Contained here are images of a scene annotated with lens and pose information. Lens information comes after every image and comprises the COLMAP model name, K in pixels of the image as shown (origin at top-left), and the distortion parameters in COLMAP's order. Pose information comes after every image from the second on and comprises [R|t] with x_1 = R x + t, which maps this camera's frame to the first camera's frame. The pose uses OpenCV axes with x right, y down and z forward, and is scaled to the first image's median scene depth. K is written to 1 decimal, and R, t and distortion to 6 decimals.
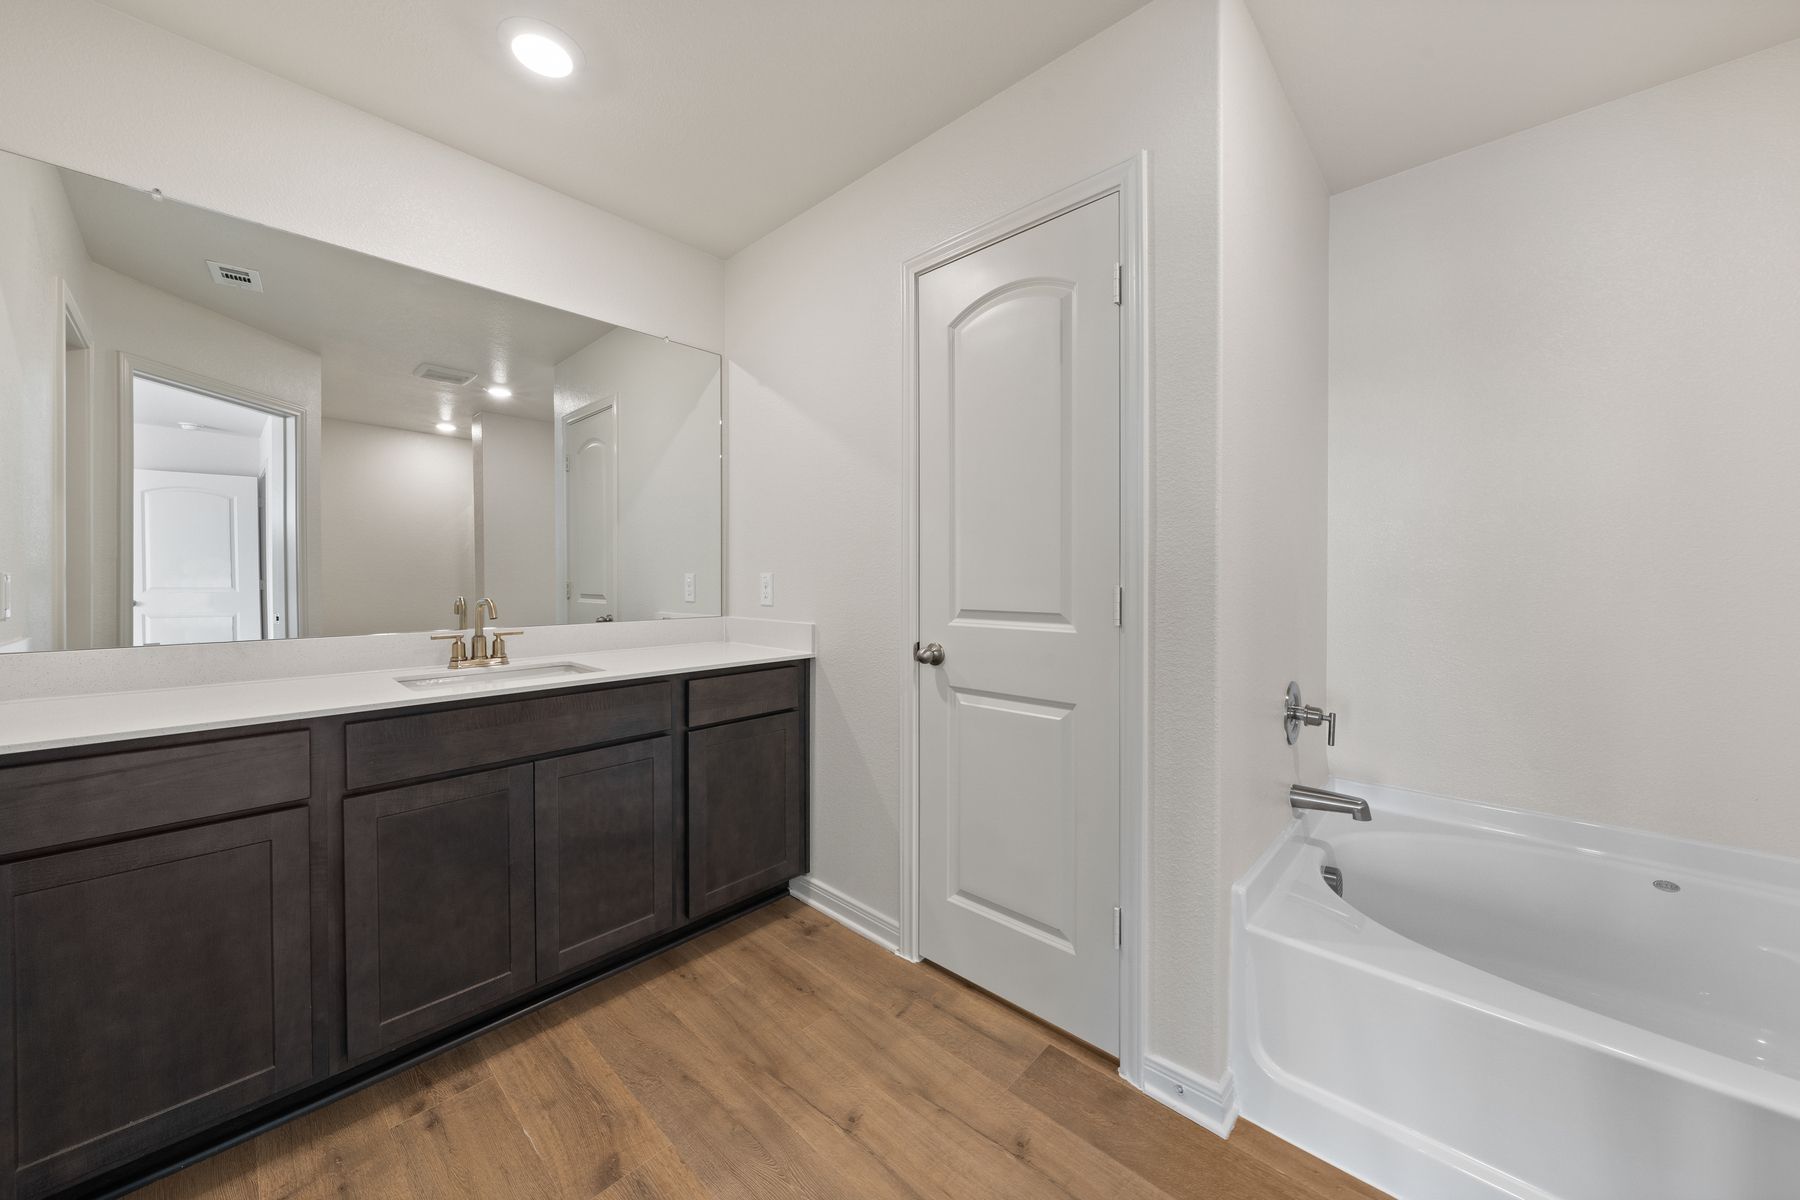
lens RADIAL K [[650.5, 0, 897.6], [0, 650.5, 573.2], [0, 0, 1]] dist [0.026870, 0.000110]
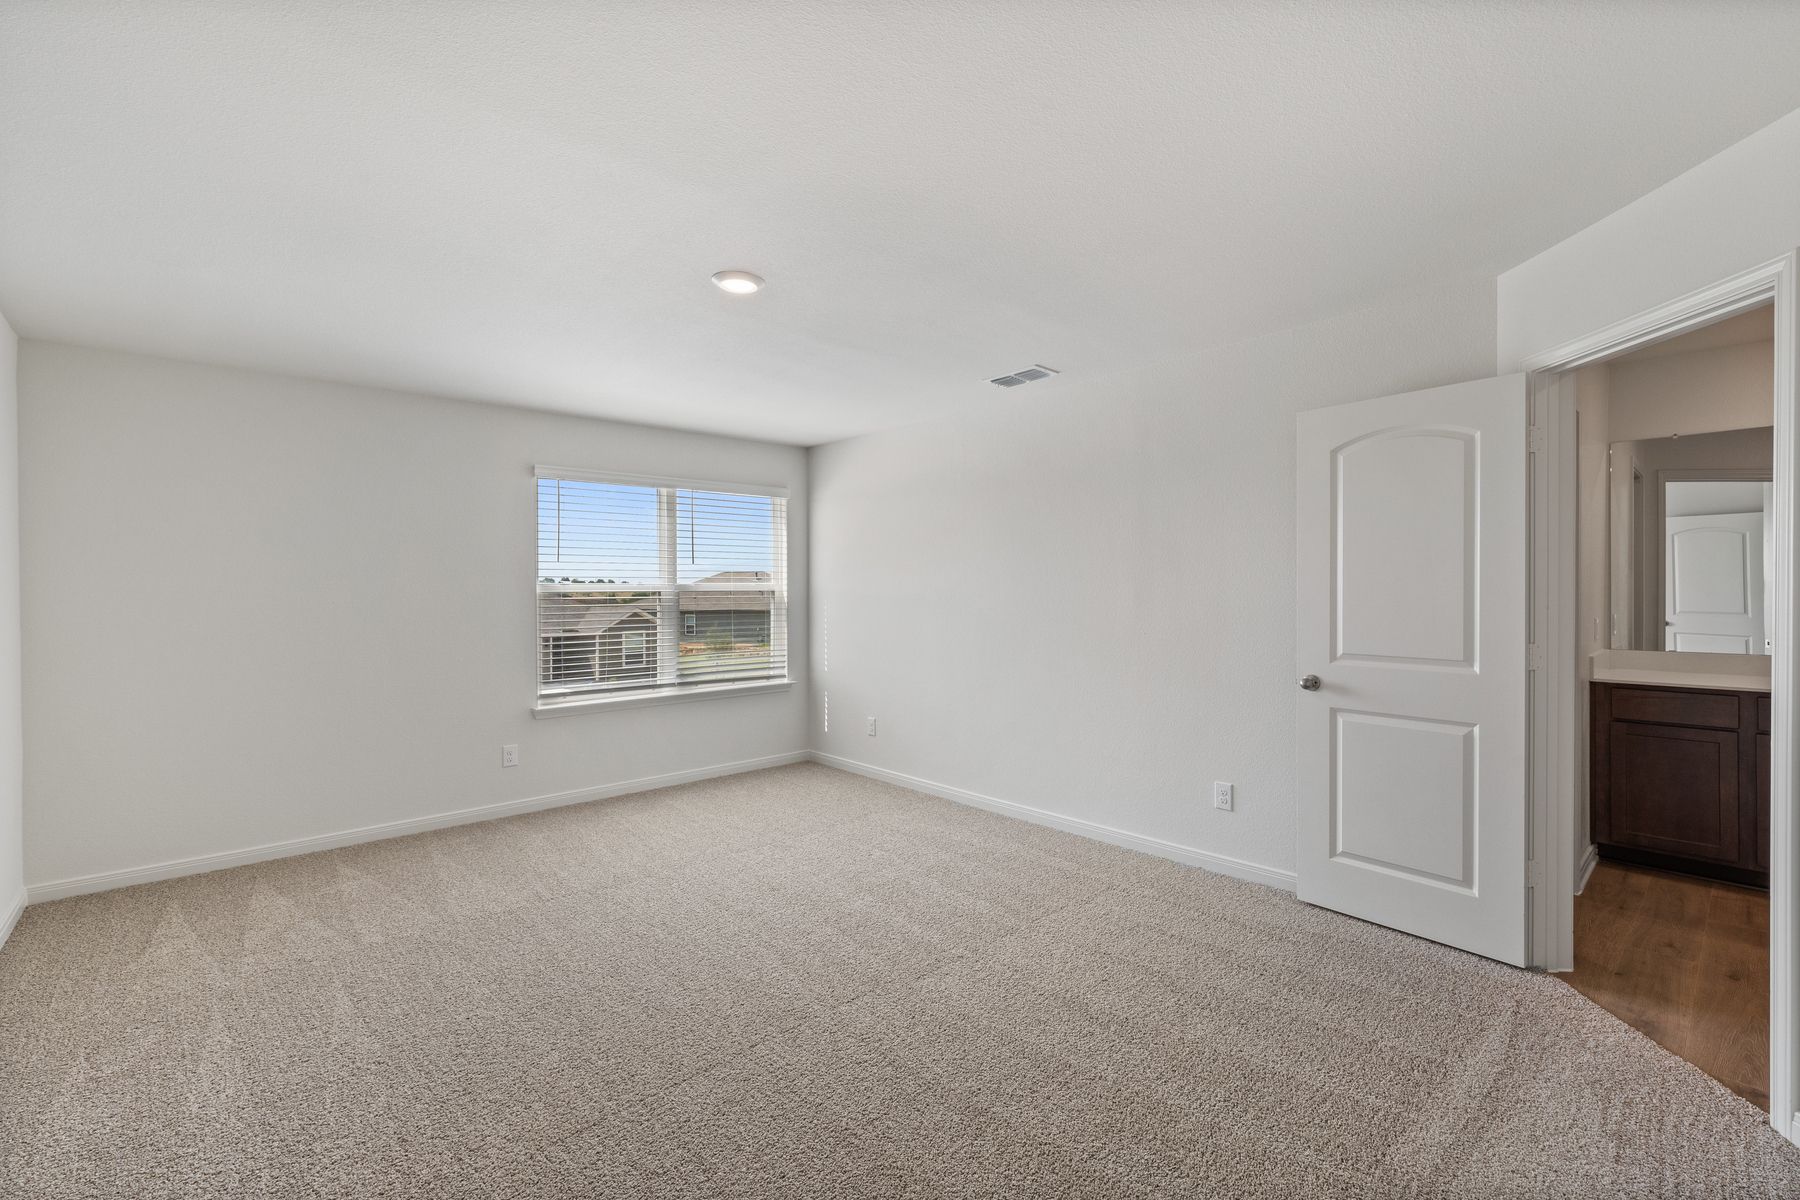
lens RADIAL K [[828.4, 0, 898.9], [0, 828.4, 593.8], [0, 0, 1]] dist [-0.000304, 0.000295]
pose [[-0.026628, 0.004884, -0.999633, 0.917955], [0.002429, 0.999985, 0.004821, -0.047467], [0.999642, -0.002300, -0.026639, -0.798666]]
